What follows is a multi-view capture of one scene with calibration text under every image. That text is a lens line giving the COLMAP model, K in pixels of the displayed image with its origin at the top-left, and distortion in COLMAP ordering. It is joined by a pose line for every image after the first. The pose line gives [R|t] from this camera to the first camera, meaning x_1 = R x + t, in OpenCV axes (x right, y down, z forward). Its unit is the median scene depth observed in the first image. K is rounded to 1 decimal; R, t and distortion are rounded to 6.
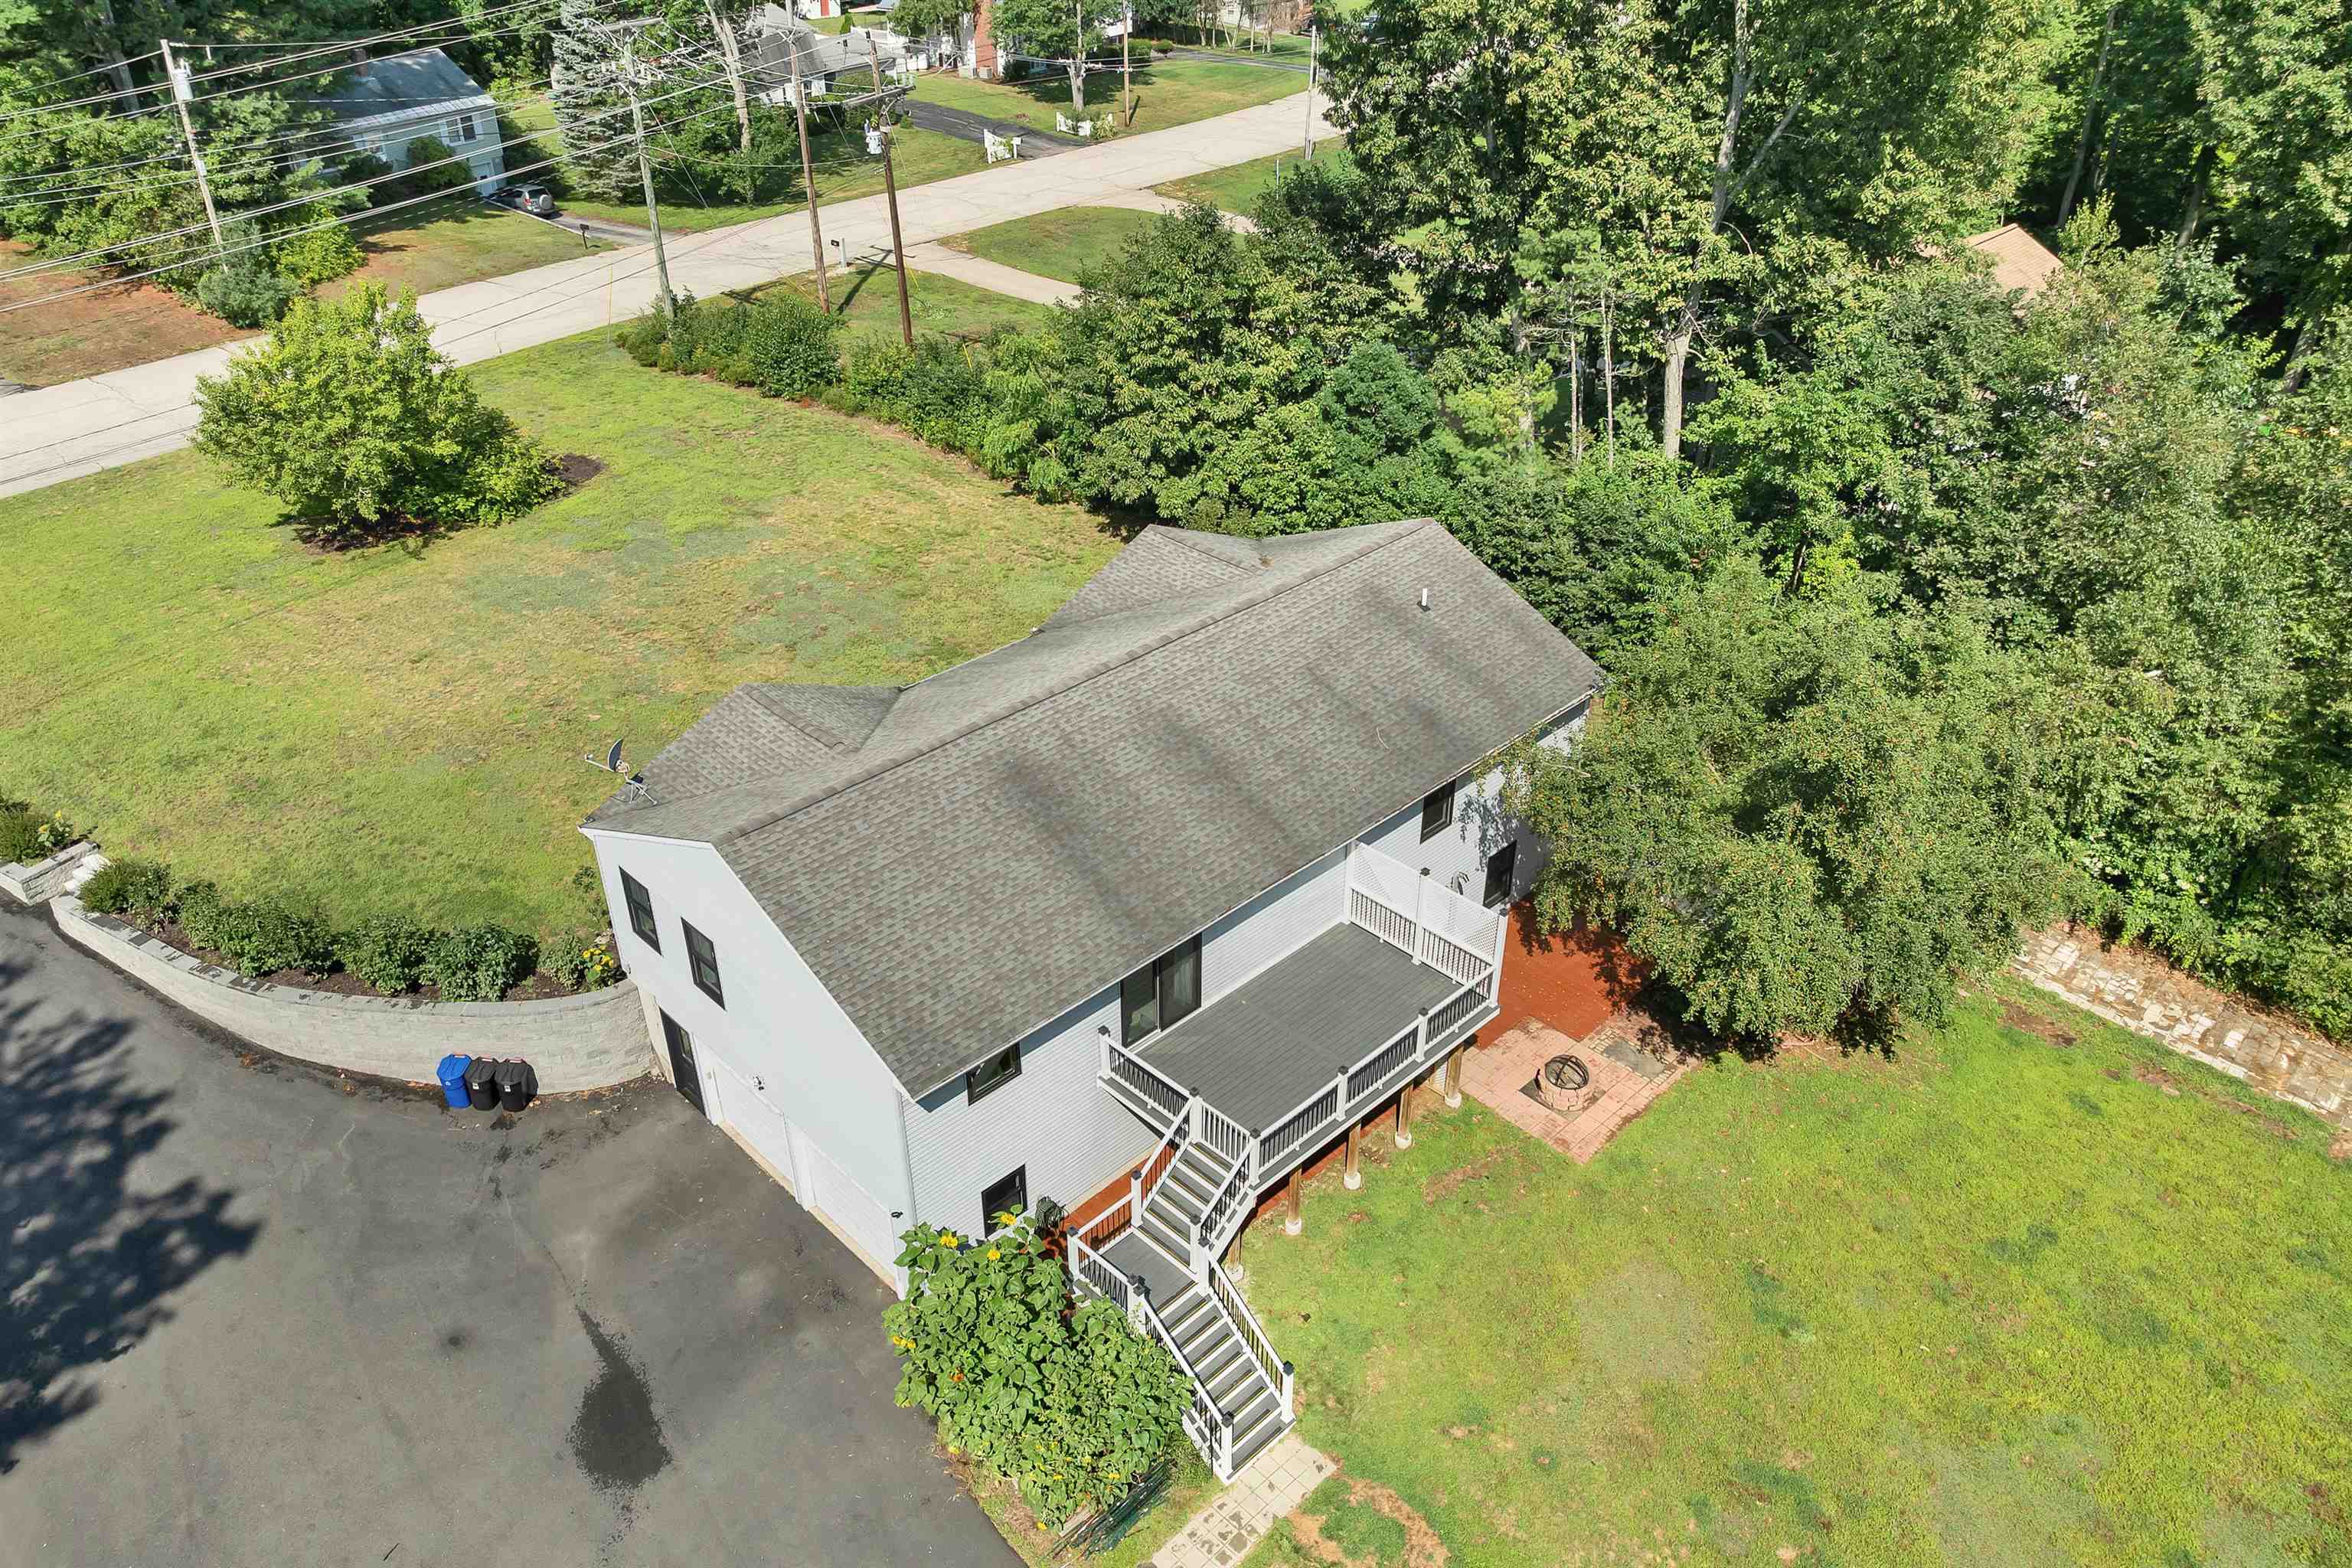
lens RADIAL K [[1696.3, 0, 1189.2], [0, 1696.3, 797.0], [0, 0, 1]] dist [-0.040196, 0.003025]
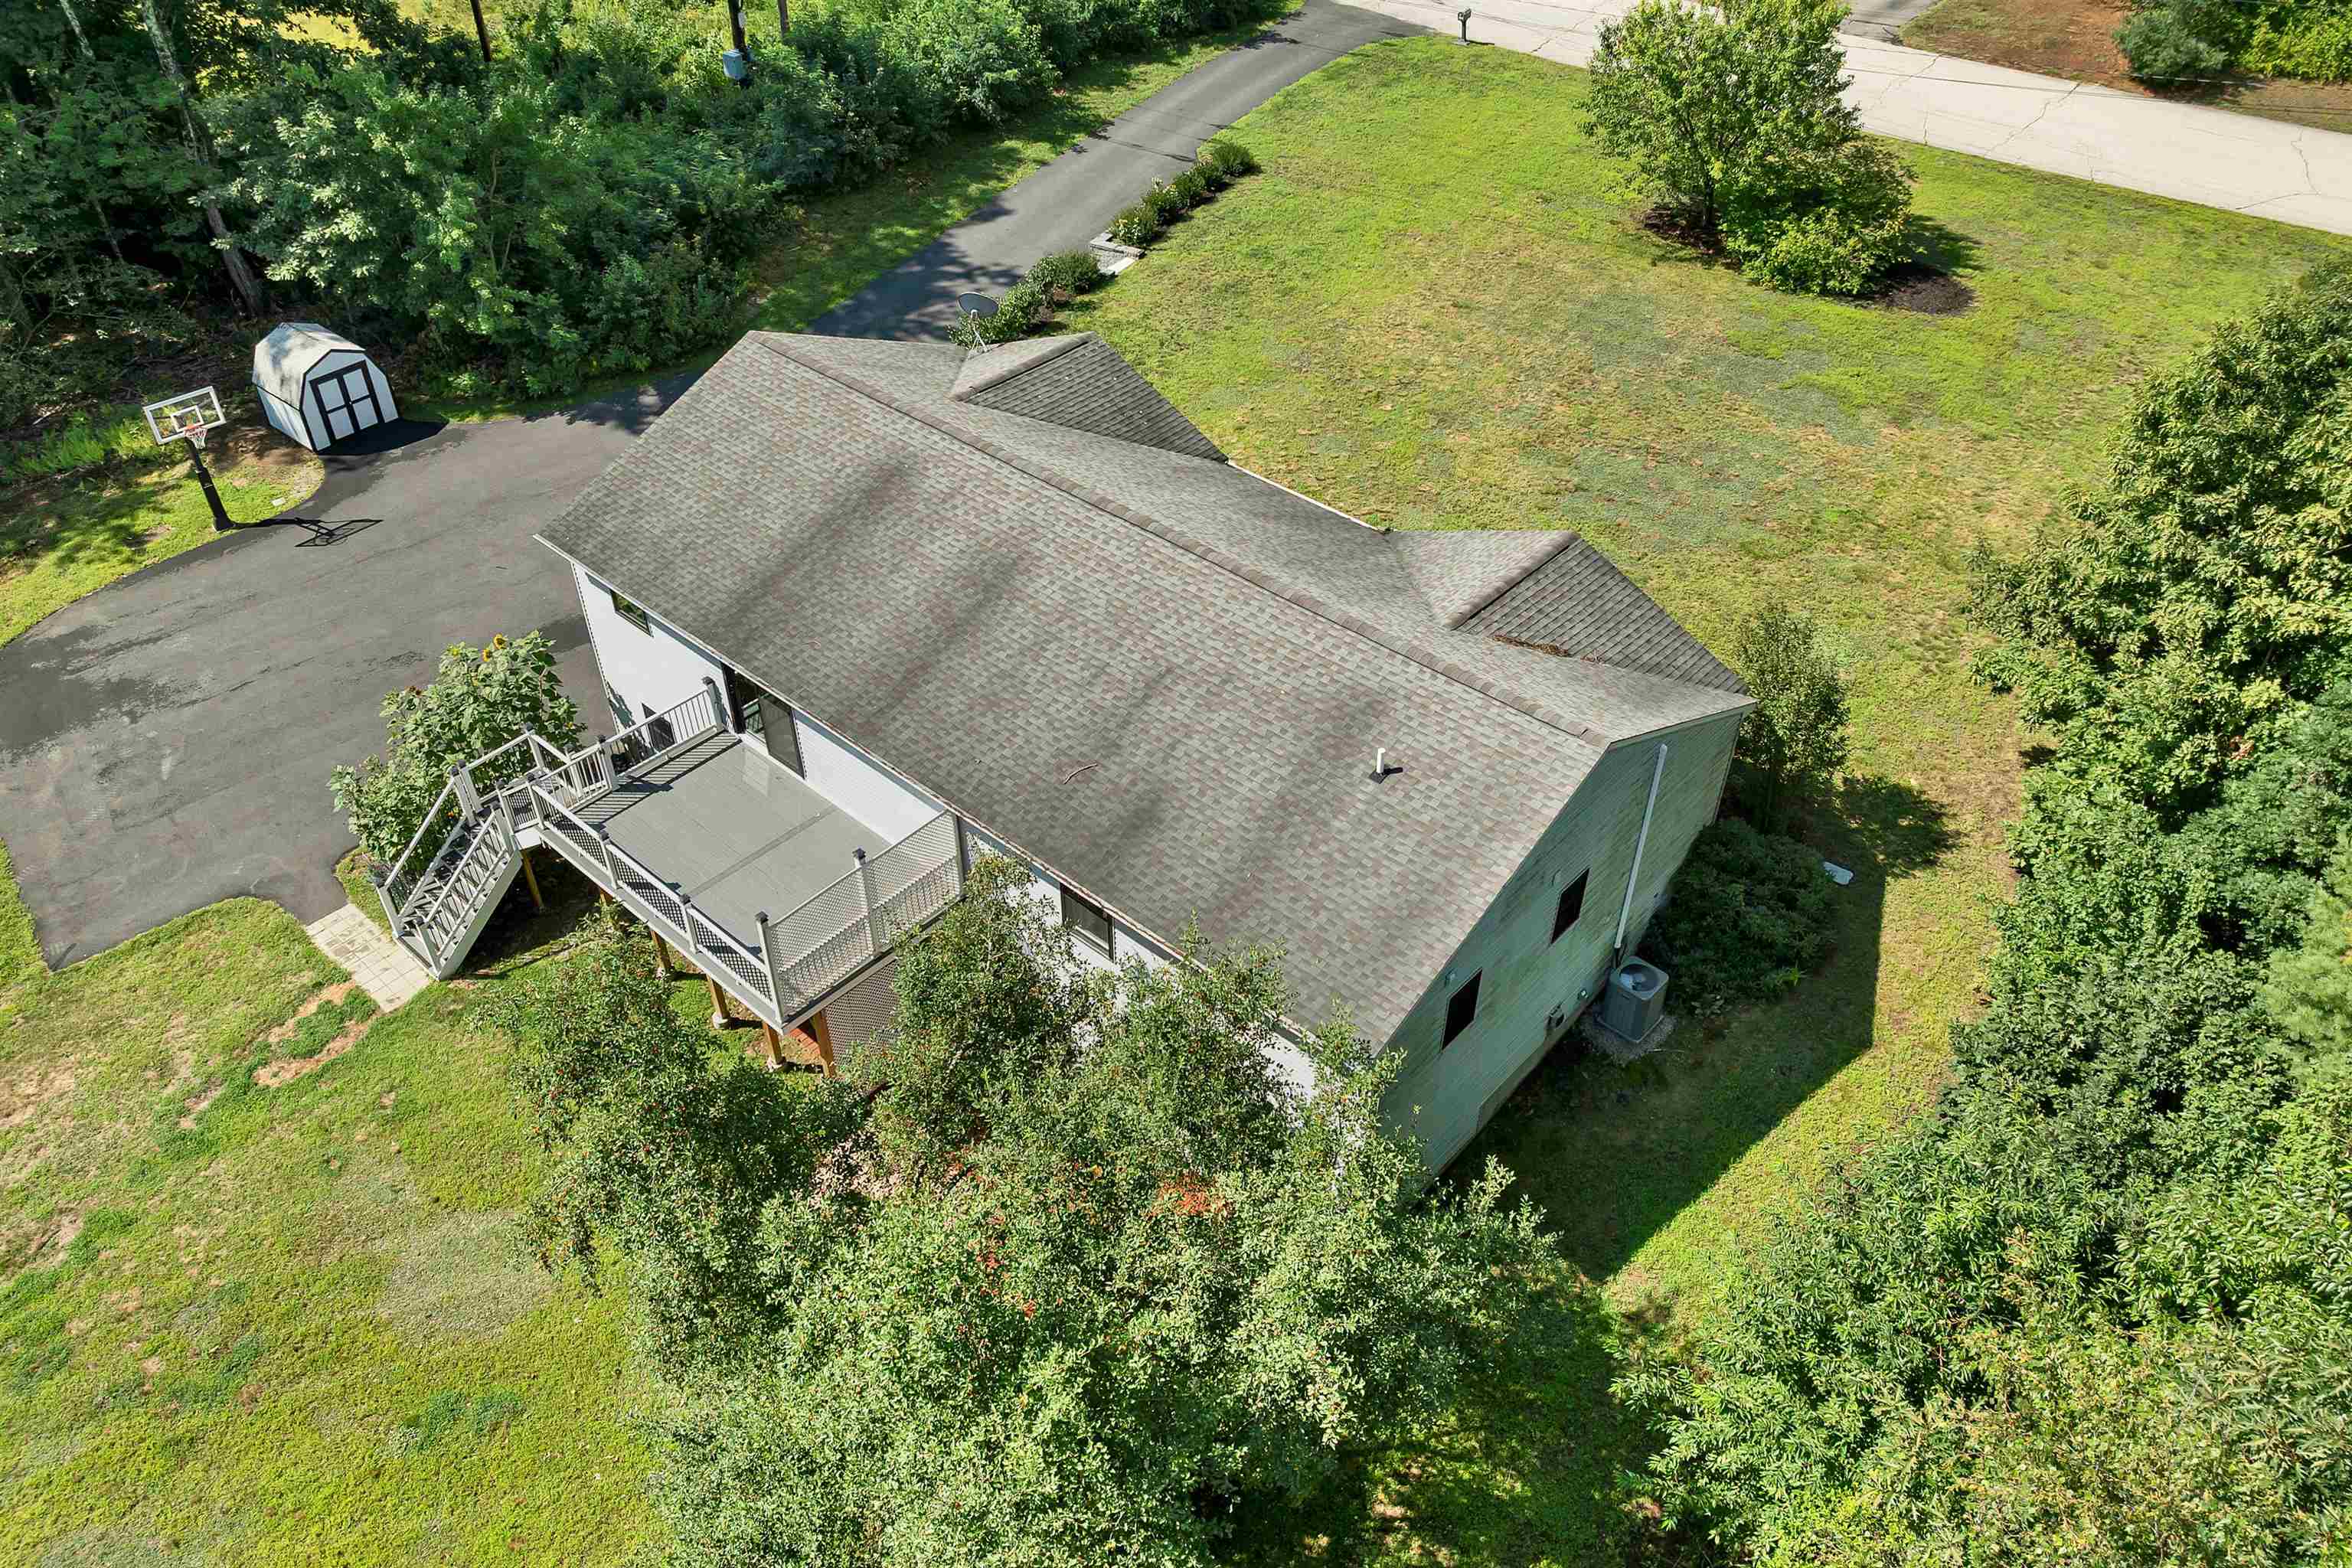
lens RADIAL K [[1691.2, 0, 1184.8], [0, 1691.2, 804.2], [0, 0, 1]] dist [-0.029600, -0.012692]
pose [[0.060475, 0.648135, -0.759120, 0.628523], [-0.541647, 0.660112, 0.520452, -0.397925], [0.838428, 0.379701, 0.390981, 0.693422]]
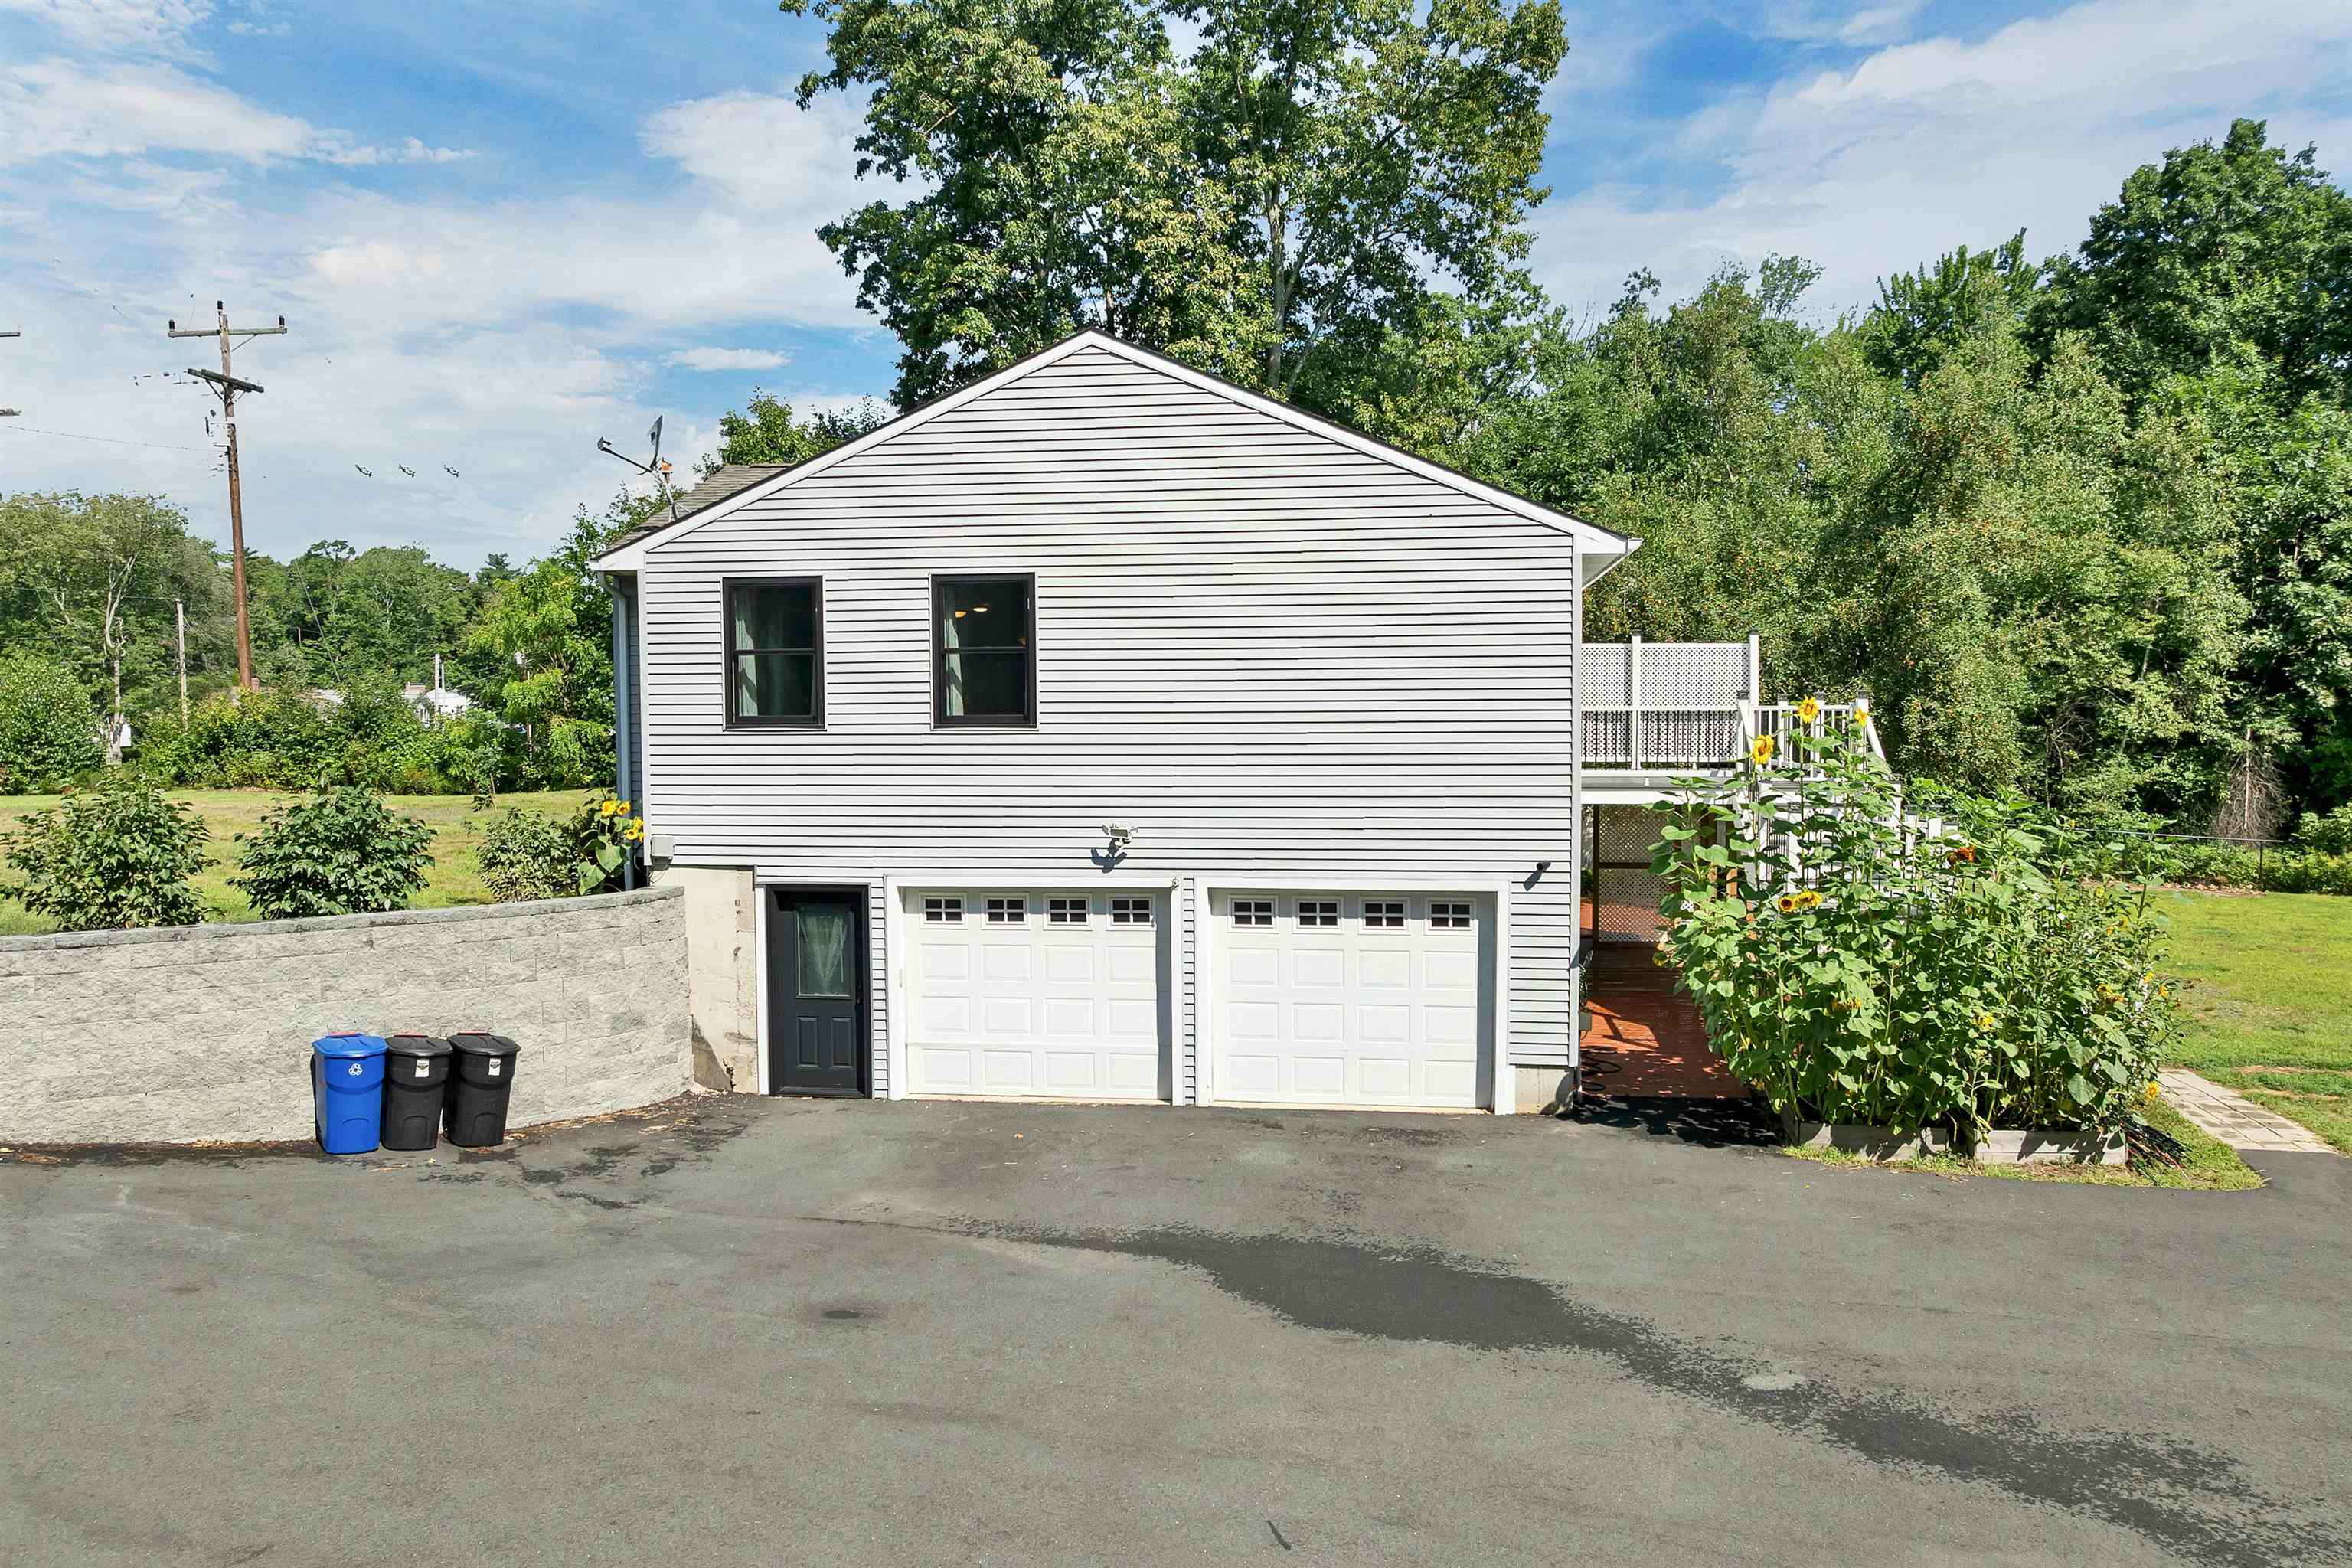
lens RADIAL K [[1696.3, 0, 1189.2], [0, 1696.3, 797.0], [0, 0, 1]] dist [-0.040196, 0.003025]
pose [[0.791241, -0.035319, 0.610484, -0.473595], [0.335669, 0.859563, -0.385328, 0.310612], [-0.511140, 0.509808, 0.691977, 0.490360]]
